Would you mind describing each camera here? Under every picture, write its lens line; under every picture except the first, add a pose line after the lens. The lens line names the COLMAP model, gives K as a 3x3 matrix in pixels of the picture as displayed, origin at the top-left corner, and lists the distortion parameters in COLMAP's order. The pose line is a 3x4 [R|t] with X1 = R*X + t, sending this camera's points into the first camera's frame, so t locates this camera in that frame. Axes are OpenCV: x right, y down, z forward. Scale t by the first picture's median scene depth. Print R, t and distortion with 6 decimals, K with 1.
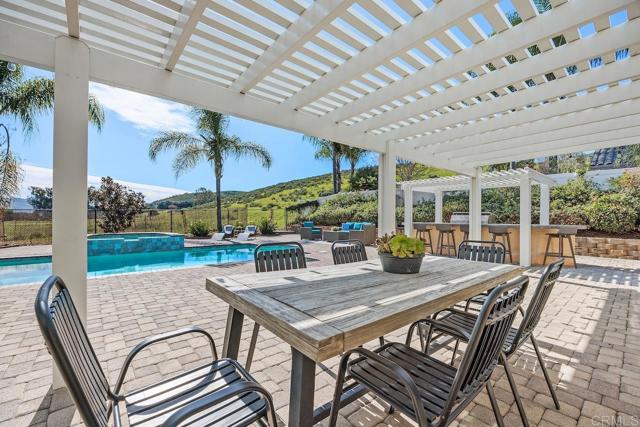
lens RADIAL K [[279.2, 0, 319.4], [0, 279.2, 215.6], [0, 0, 1]] dist [-0.004474, -0.000370]
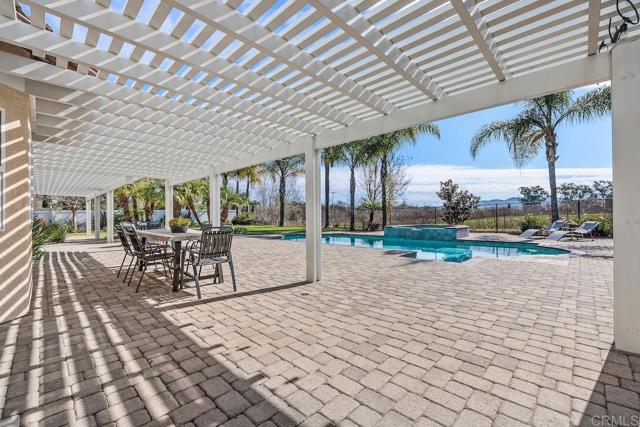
lens RADIAL K [[279.2, 0, 318.5], [0, 279.2, 212.9], [0, 0, 1]] dist [-0.004474, -0.000370]
pose [[0.076079, -0.008476, -0.997066, 0.590979], [0.014004, 0.999874, -0.007431, 0.013437], [0.997003, -0.013398, 0.076188, 0.421978]]
